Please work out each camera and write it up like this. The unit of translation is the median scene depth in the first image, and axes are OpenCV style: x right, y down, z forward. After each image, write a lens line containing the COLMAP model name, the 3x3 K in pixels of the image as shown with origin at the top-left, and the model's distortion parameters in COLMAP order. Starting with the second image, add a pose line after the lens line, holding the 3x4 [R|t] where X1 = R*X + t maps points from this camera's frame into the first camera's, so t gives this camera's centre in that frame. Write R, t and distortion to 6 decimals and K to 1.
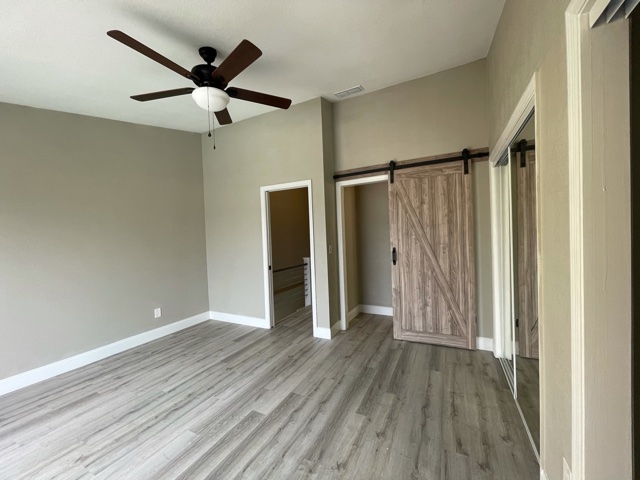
lens RADIAL K [[257.8, 0, 321.1], [0, 257.8, 241.2], [0, 0, 1]] dist [0.002409, 0.000732]
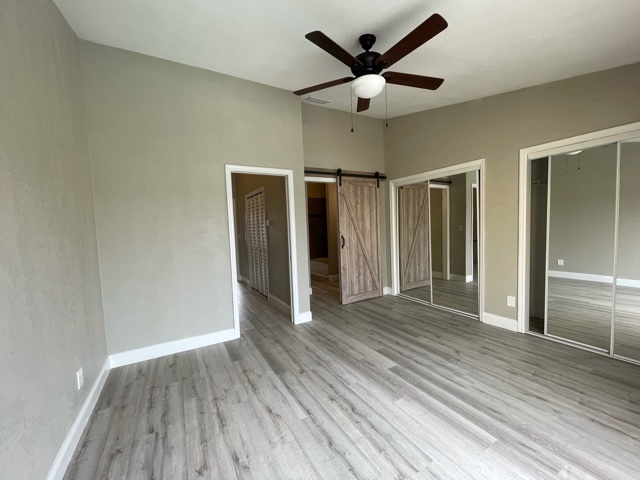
lens RADIAL K [[257.8, 0, 320.7], [0, 257.8, 241.0], [0, 0, 1]] dist [0.002409, 0.000732]
pose [[0.549954, -0.037861, 0.834337, -0.960130], [0.033951, 0.999160, 0.022962, 0.022200], [-0.834505, 0.015698, 0.550777, 0.409052]]
